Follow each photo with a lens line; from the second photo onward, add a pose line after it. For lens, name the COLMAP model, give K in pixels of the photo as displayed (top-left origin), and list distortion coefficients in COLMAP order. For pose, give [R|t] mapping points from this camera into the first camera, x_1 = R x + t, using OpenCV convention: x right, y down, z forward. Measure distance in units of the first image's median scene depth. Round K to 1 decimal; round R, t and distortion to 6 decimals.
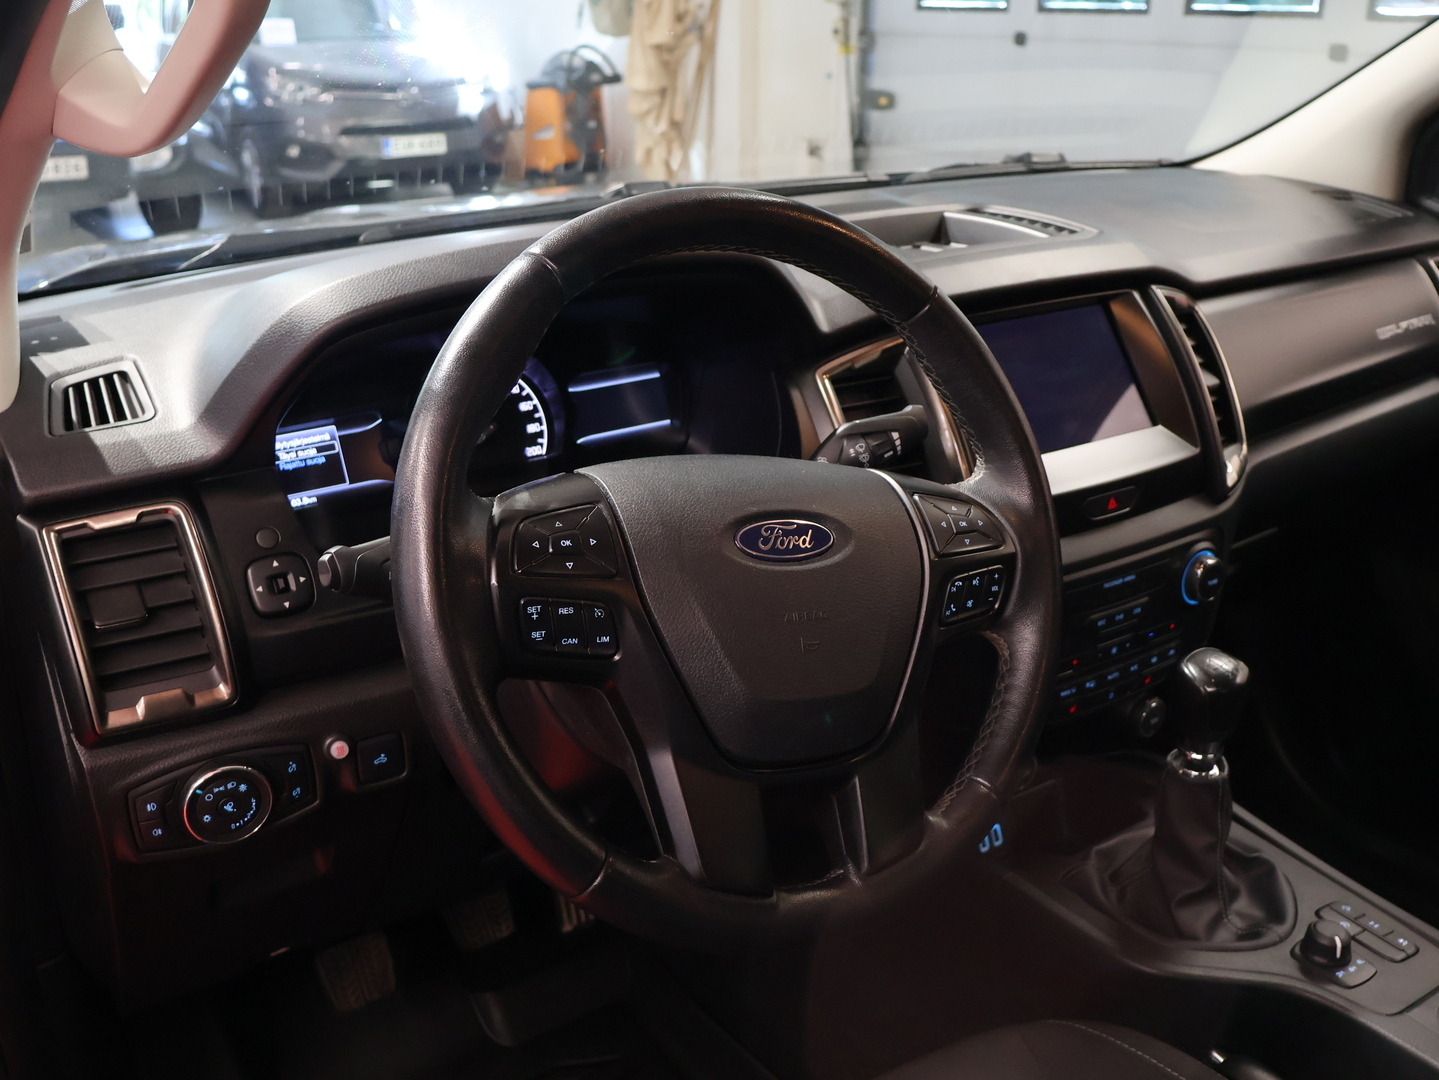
lens RADIAL K [[1357.8, 0, 714.9], [0, 1357.8, 539.0], [0, 0, 1]] dist [-0.009080, 0.000000]
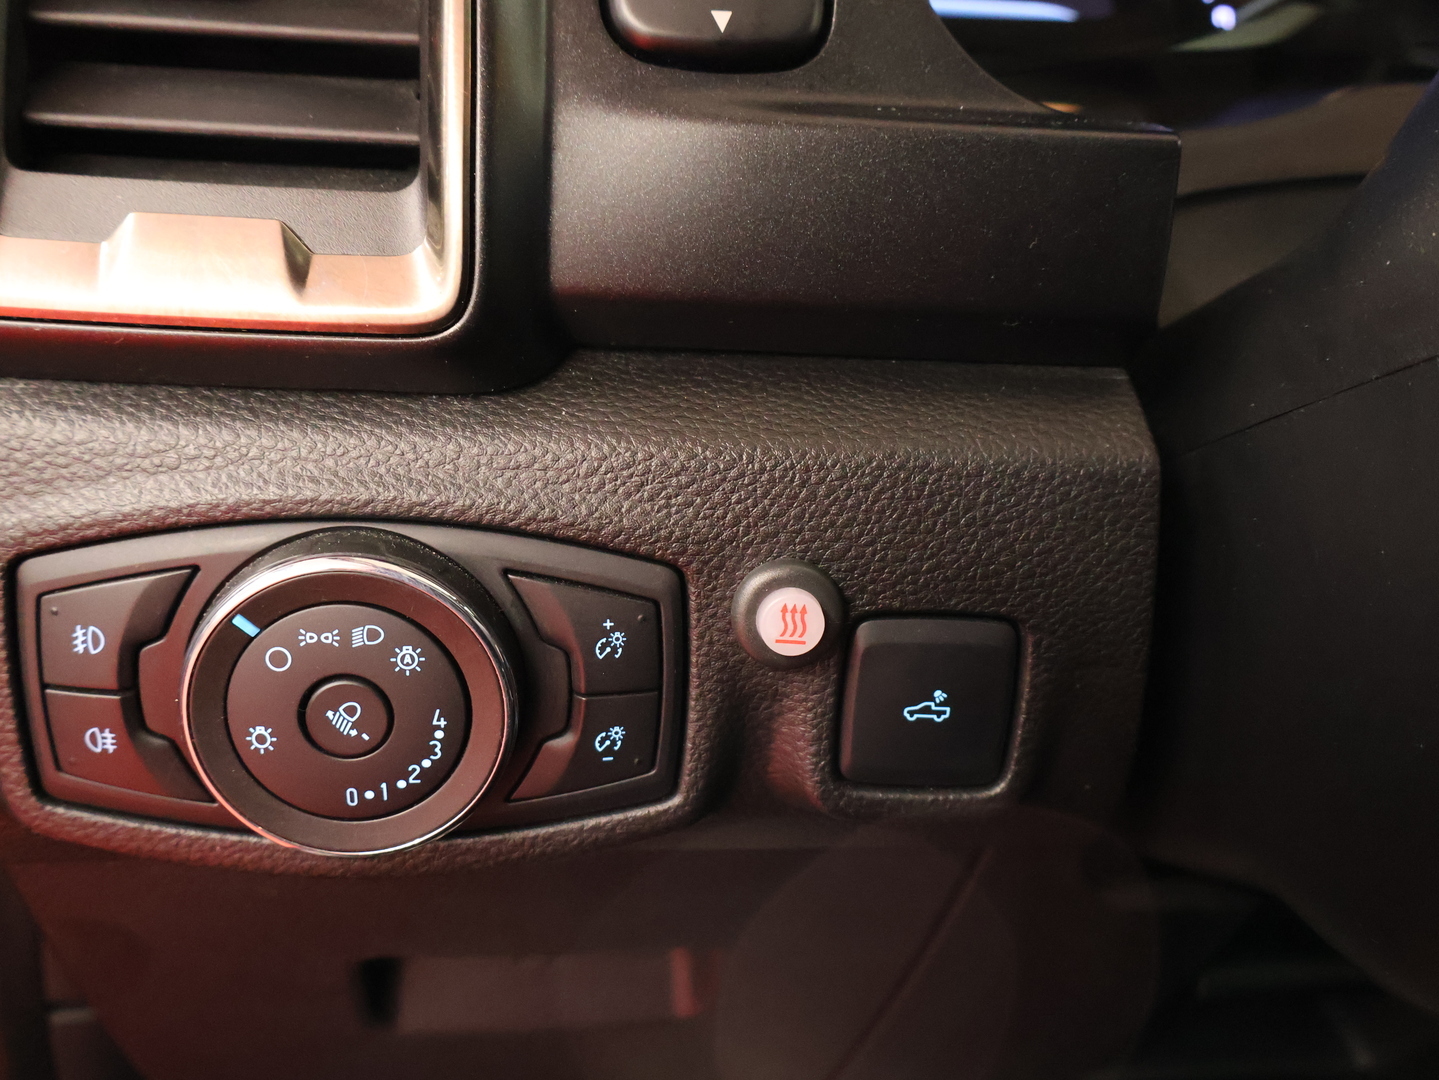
lens RADIAL K [[1357.8, 0, 717.8], [0, 1357.8, 536.8], [0, 0, 1]] dist [-0.009080, 0.000000]
pose [[0.906202, 0.192479, -0.376496, -0.163975], [-0.218786, 0.975372, -0.027959, 0.126058], [0.361842, 0.107708, 0.925996, 0.633693]]
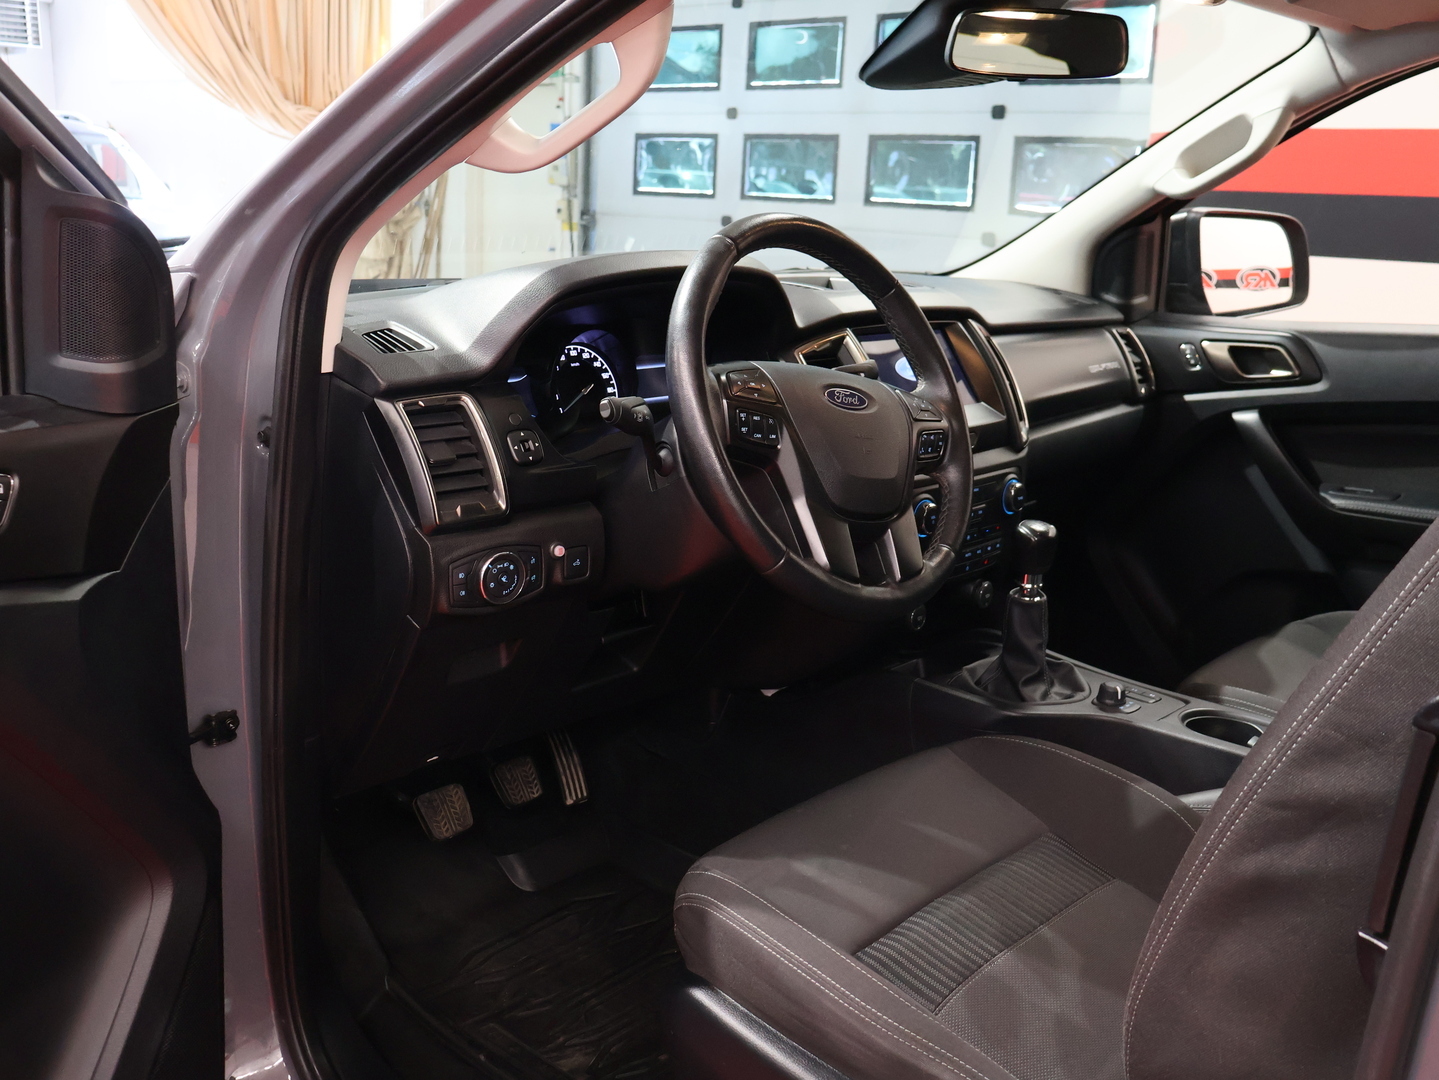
lens RADIAL K [[1357.8, 0, 726.2], [0, 1357.8, 539.4], [0, 0, 1]] dist [-0.009080, 0.000000]
pose [[0.970339, -0.016380, 0.241193, -0.397874], [0.047902, 0.990948, -0.125413, 0.297009], [-0.236955, 0.133246, 0.962340, -0.501587]]
